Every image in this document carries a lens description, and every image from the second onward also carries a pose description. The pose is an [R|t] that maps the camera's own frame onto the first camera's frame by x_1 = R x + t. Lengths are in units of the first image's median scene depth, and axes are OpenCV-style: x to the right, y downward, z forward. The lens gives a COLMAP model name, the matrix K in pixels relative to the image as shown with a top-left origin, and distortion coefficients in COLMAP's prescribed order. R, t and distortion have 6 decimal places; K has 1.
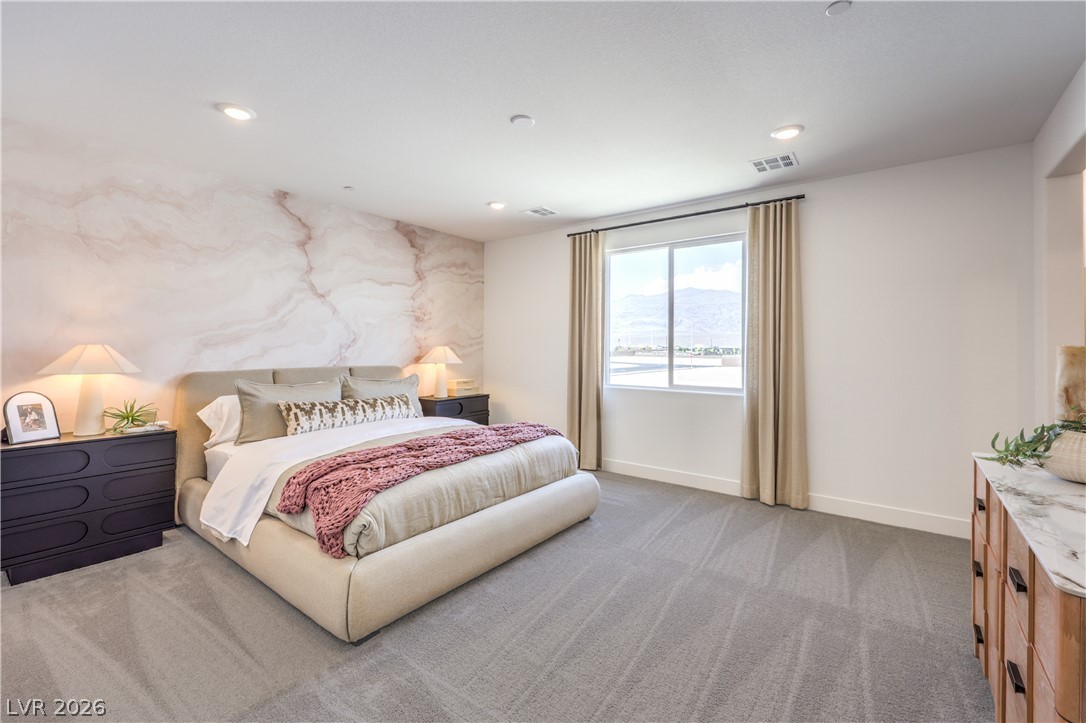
lens RADIAL K [[449.5, 0, 552.6], [0, 449.5, 352.4], [0, 0, 1]] dist [0.002962, 0.000392]
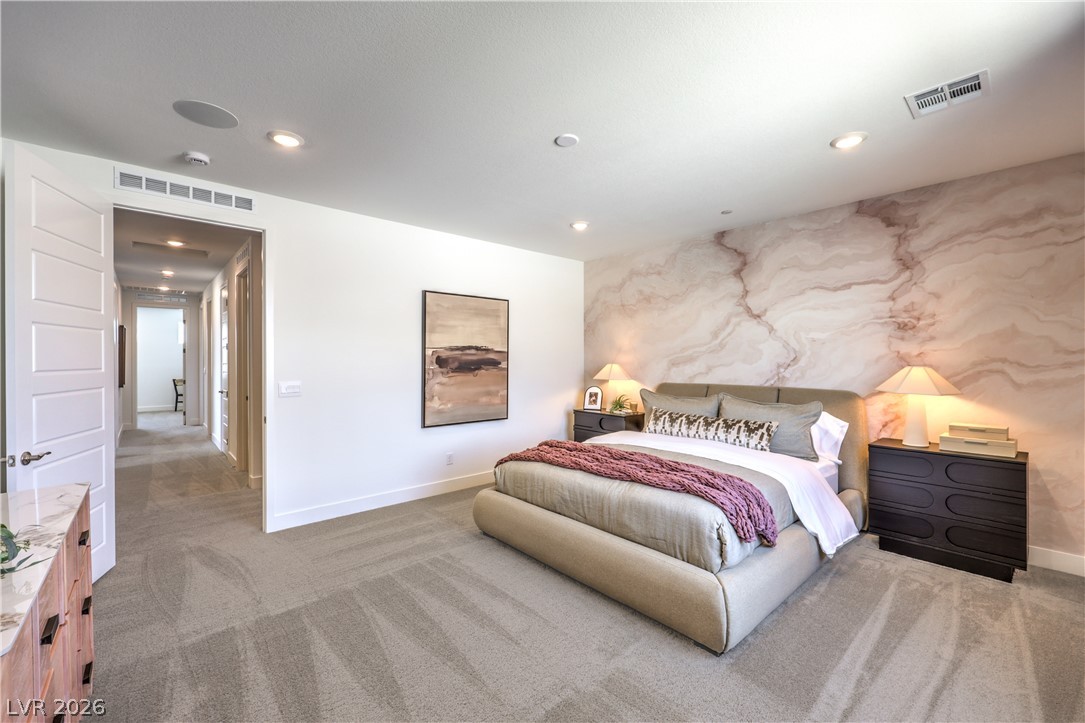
lens RADIAL K [[449.1, 0, 551.8], [0, 449.1, 363.8], [0, 0, 1]] dist [0.002962, 0.000392]
pose [[-0.180182, 0.002619, -0.983630, 0.597767], [-0.014965, 0.999873, 0.005404, -0.016776], [0.983519, 0.015694, -0.180120, 0.752188]]
